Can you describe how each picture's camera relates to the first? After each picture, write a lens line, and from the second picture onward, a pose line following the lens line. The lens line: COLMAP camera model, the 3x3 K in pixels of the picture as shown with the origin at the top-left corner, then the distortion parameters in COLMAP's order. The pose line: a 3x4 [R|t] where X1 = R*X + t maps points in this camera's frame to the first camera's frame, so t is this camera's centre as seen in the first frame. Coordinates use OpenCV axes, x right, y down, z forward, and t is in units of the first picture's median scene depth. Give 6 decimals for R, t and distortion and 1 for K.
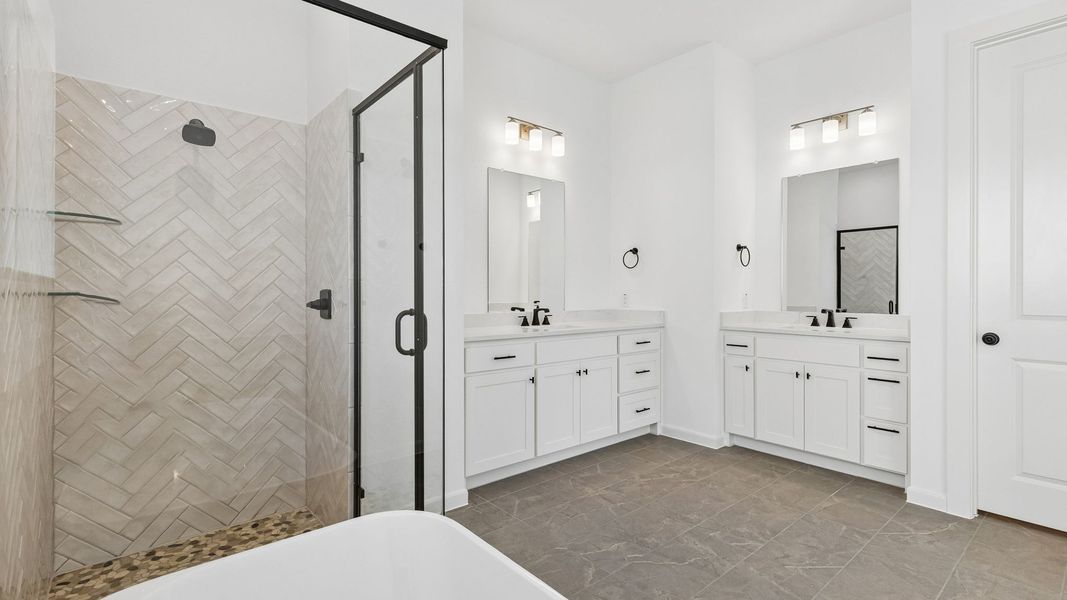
lens RADIAL K [[487.1, 0, 537.6], [0, 487.1, 294.9], [0, 0, 1]] dist [0.013325, 0.000157]
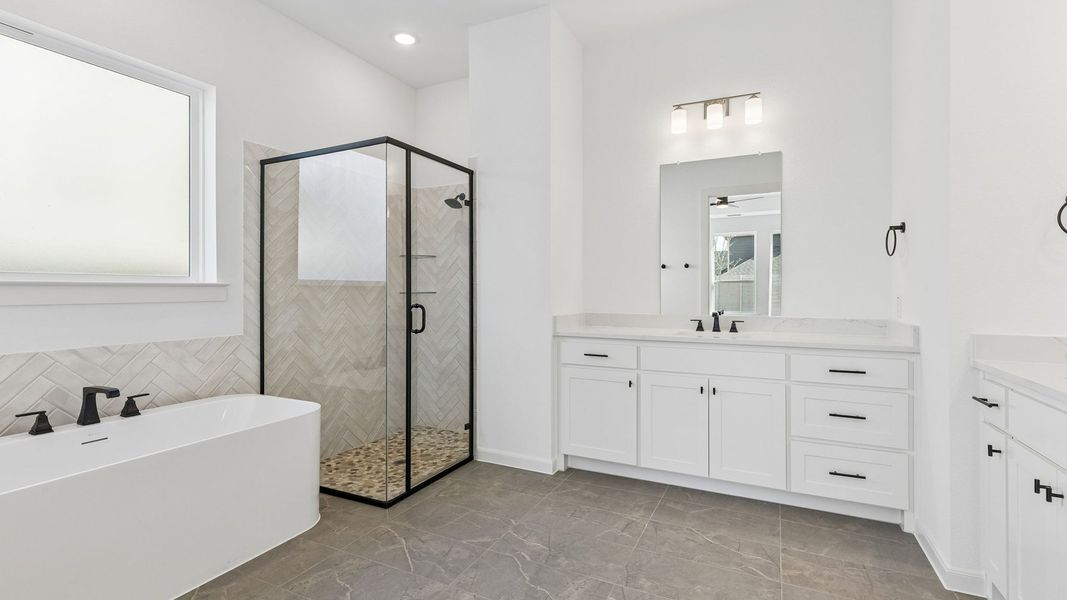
lens RADIAL K [[484.9, 0, 535.9], [0, 484.9, 295.7], [0, 0, 1]] dist [0.004634, 0.000010]
pose [[0.395610, 0.007117, -0.918391, 0.835418], [-0.009511, 0.999948, 0.003652, -0.001059], [0.918369, 0.007290, 0.395657, 0.469042]]
